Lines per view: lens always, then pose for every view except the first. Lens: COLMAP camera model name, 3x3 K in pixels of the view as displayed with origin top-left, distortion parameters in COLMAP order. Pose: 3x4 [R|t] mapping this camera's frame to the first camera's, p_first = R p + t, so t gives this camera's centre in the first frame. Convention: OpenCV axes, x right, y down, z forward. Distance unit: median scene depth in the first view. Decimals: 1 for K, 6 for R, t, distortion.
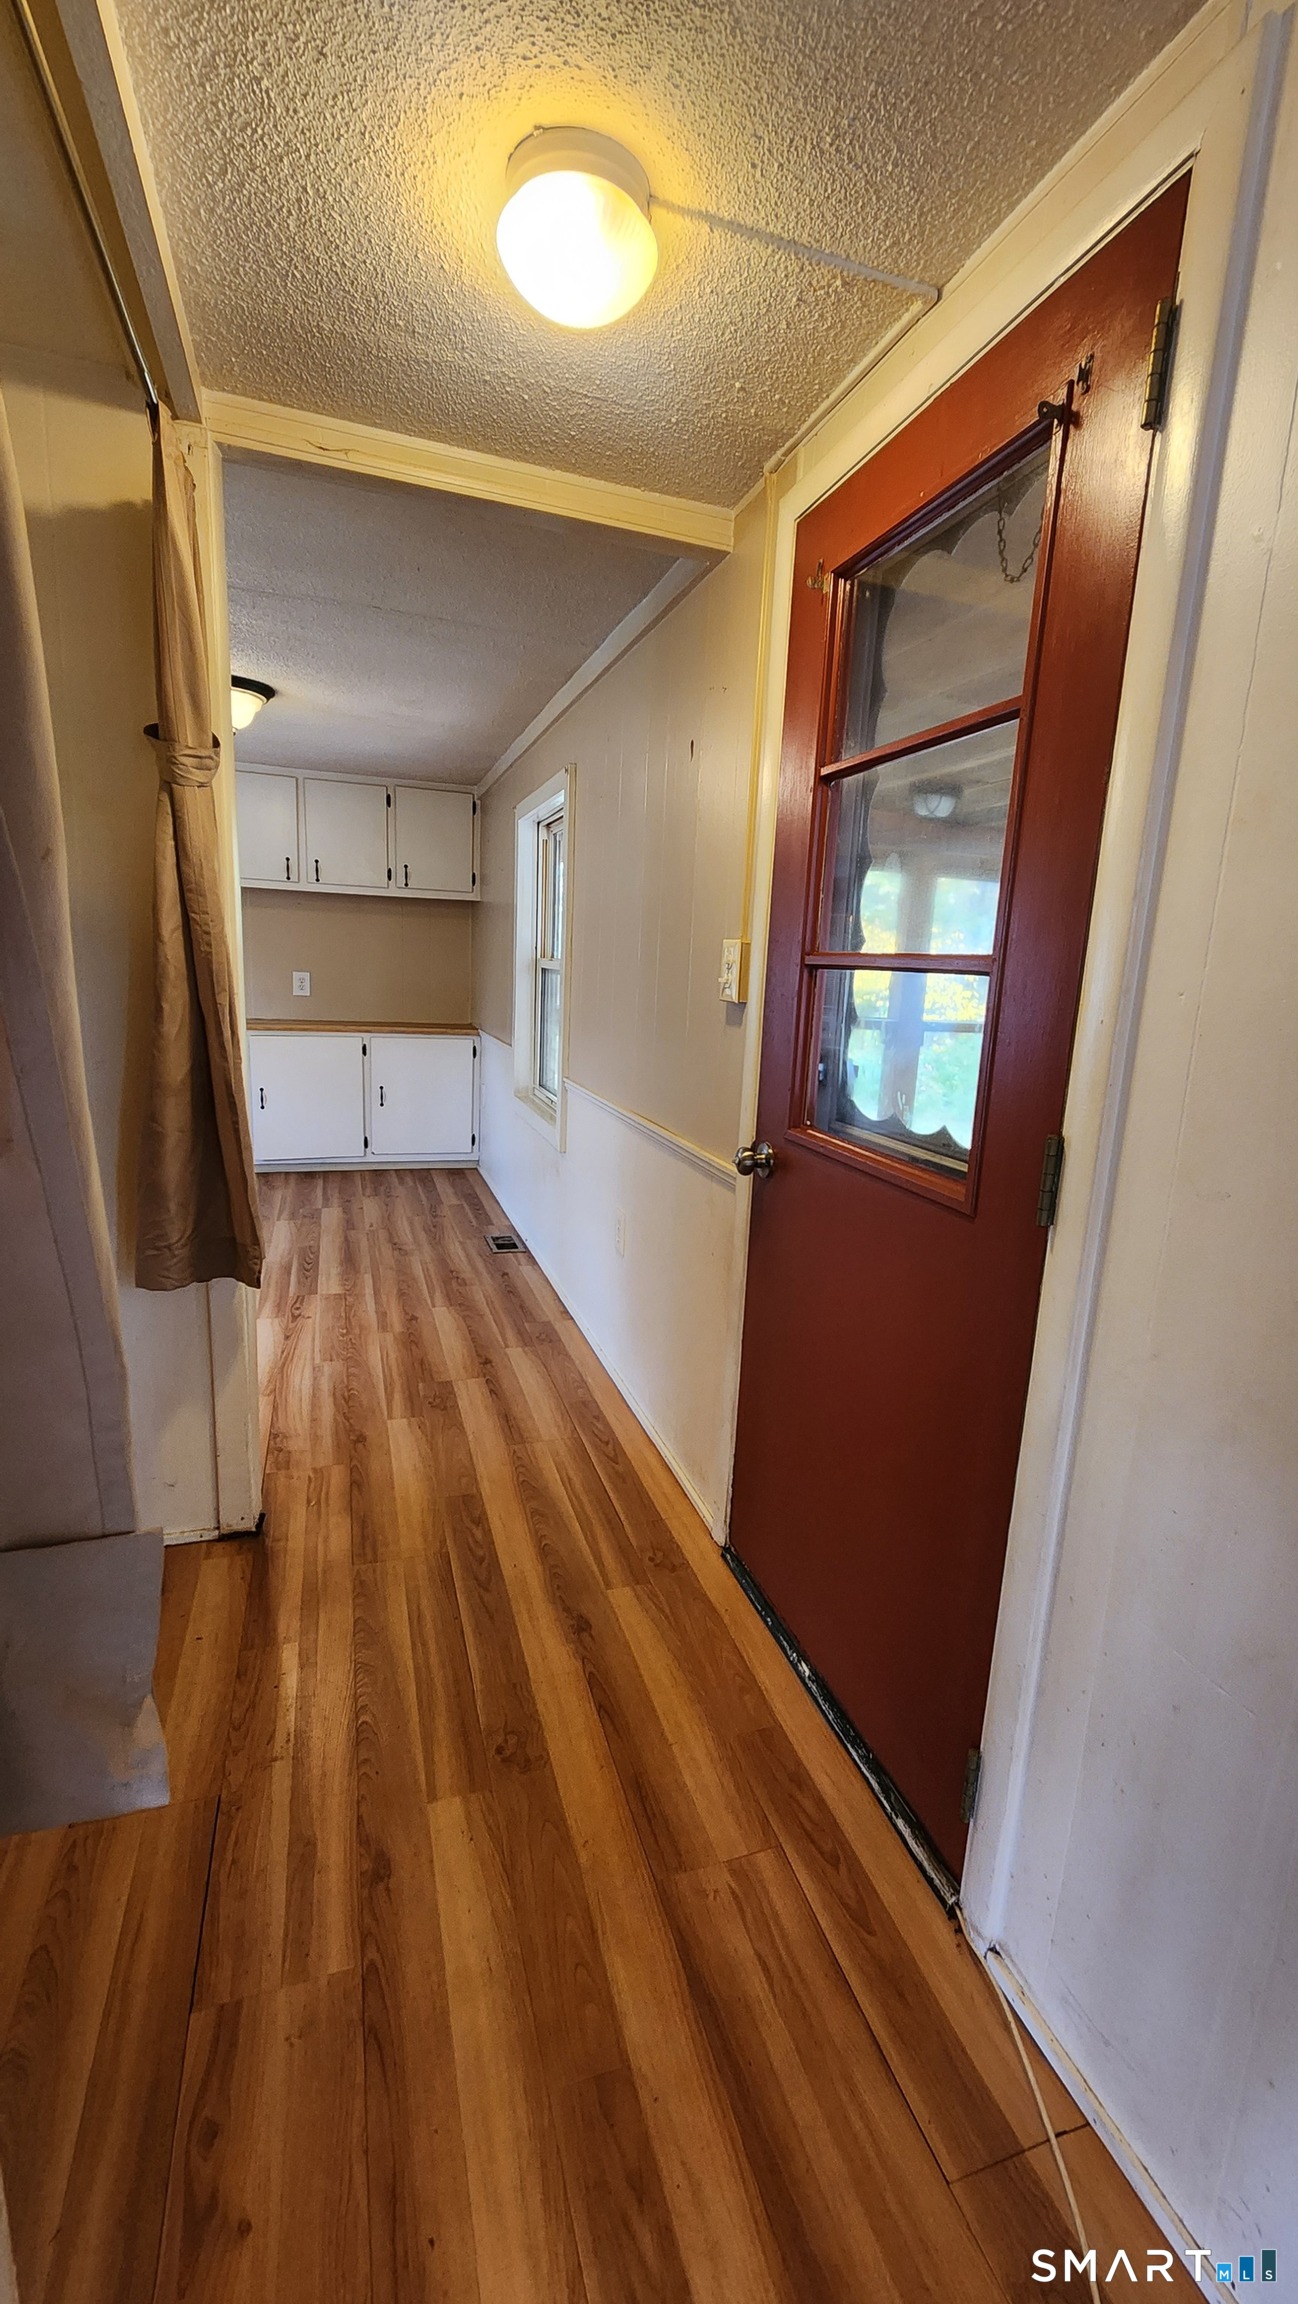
lens RADIAL K [[937.4, 0, 649.0], [0, 937.4, 1152.0], [0, 0, 1]] dist [0.000741, 0.000073]
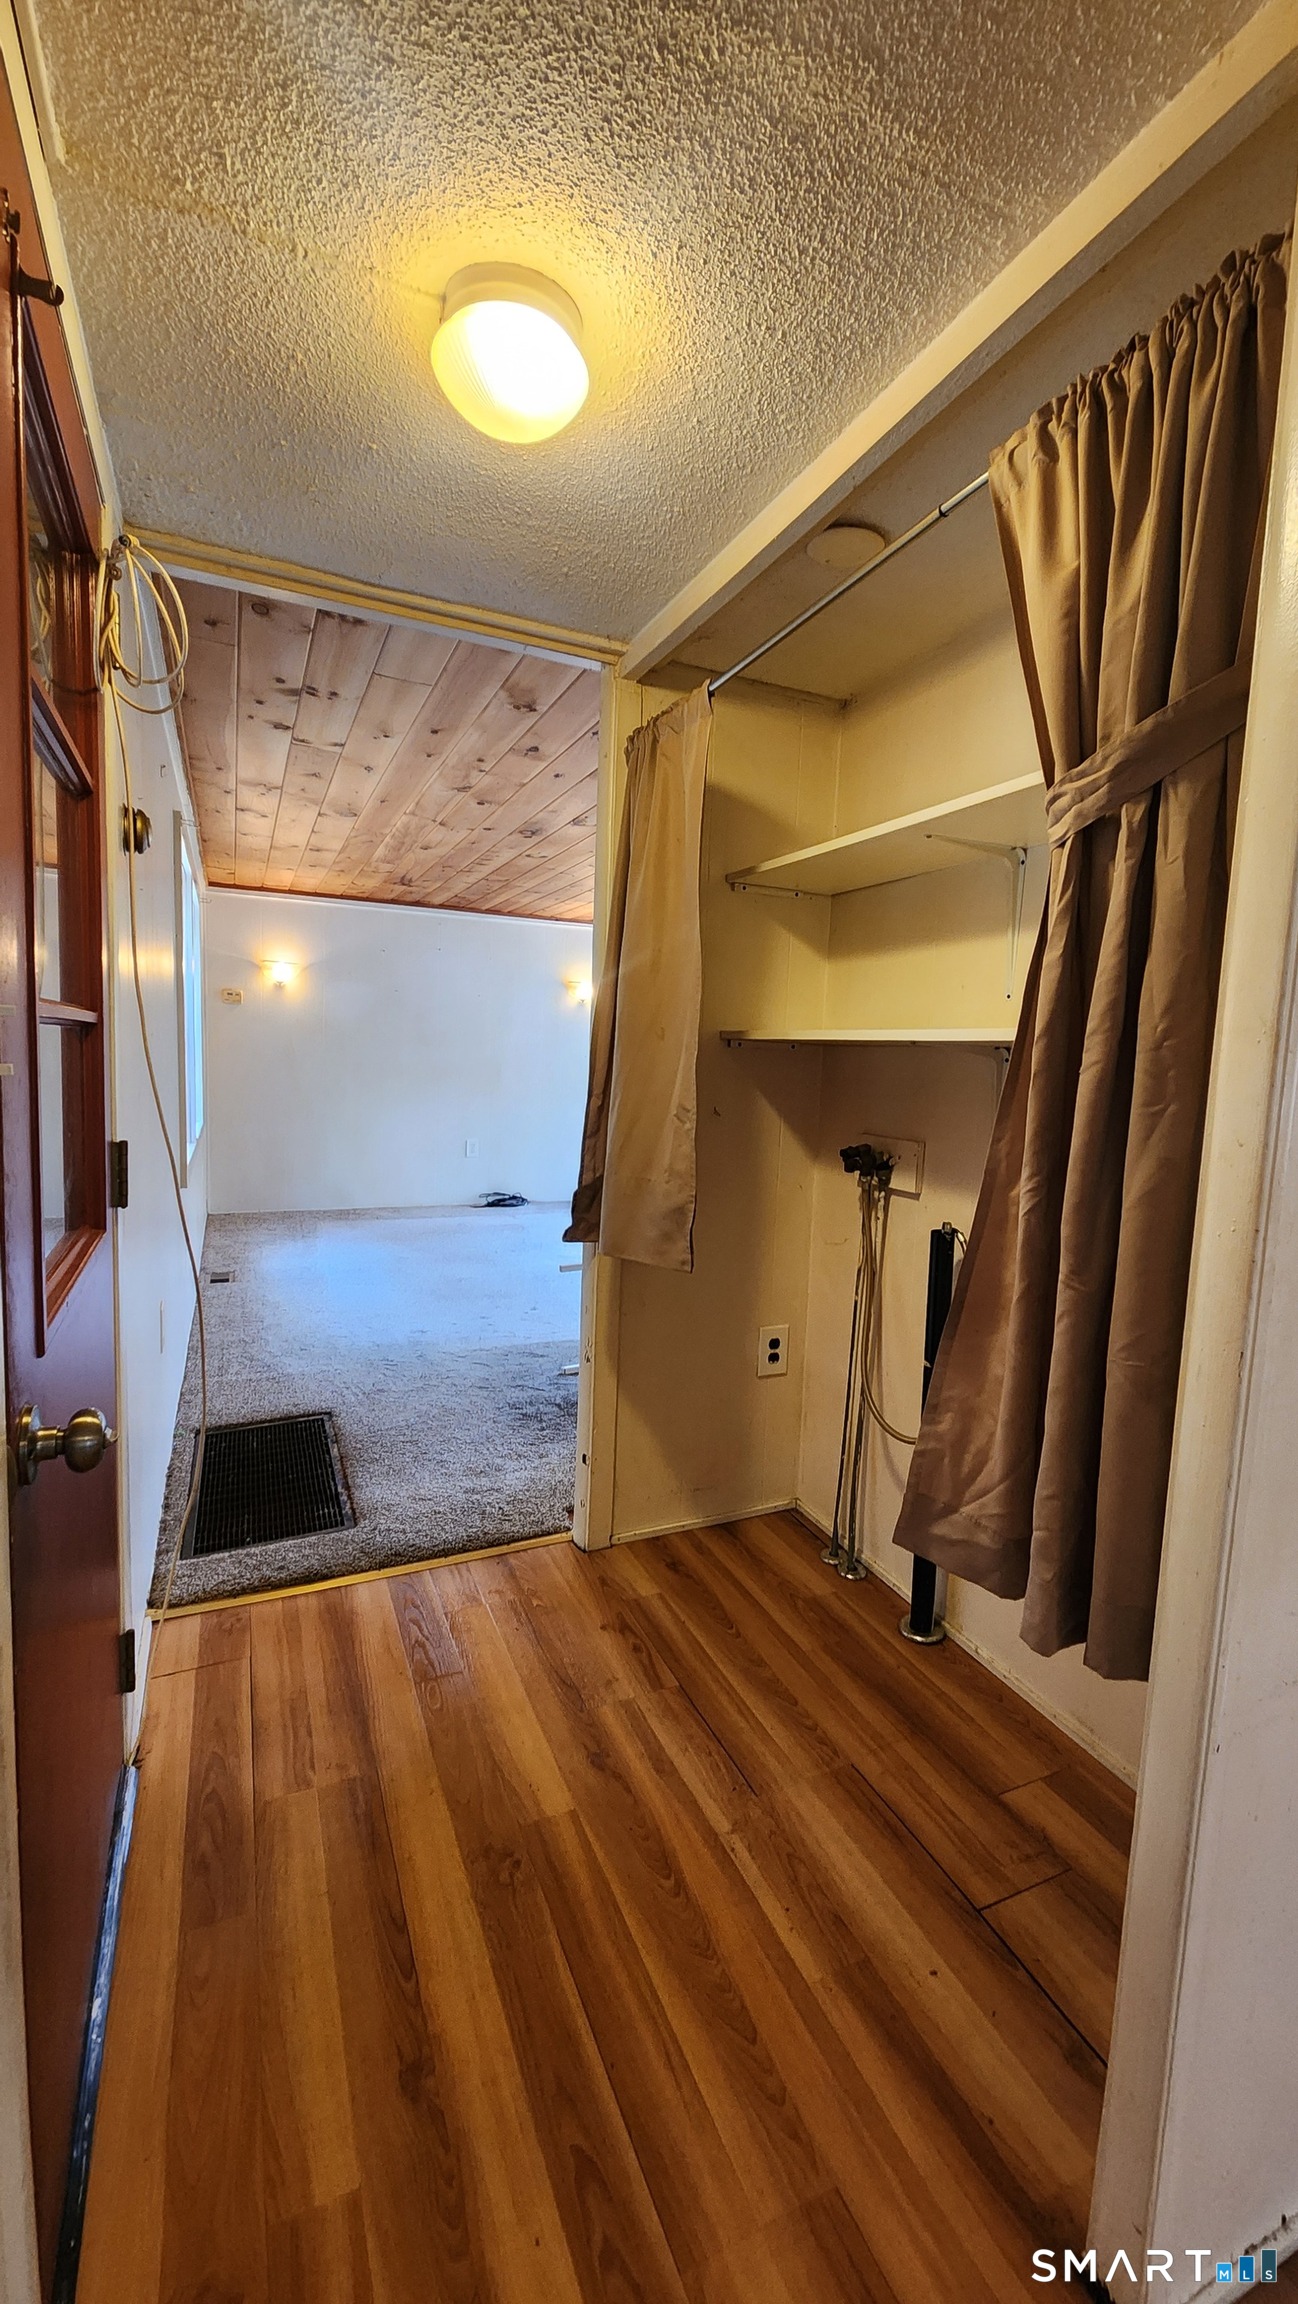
lens RADIAL K [[937.4, 0, 649.0], [0, 937.4, 1152.0], [0, 0, 1]] dist [0.000741, 0.000073]
pose [[-0.991069, -0.081471, -0.105568, -0.143109], [-0.109452, 0.949211, 0.294989, -0.377378], [0.076173, 0.303909, -0.949651, 1.831752]]
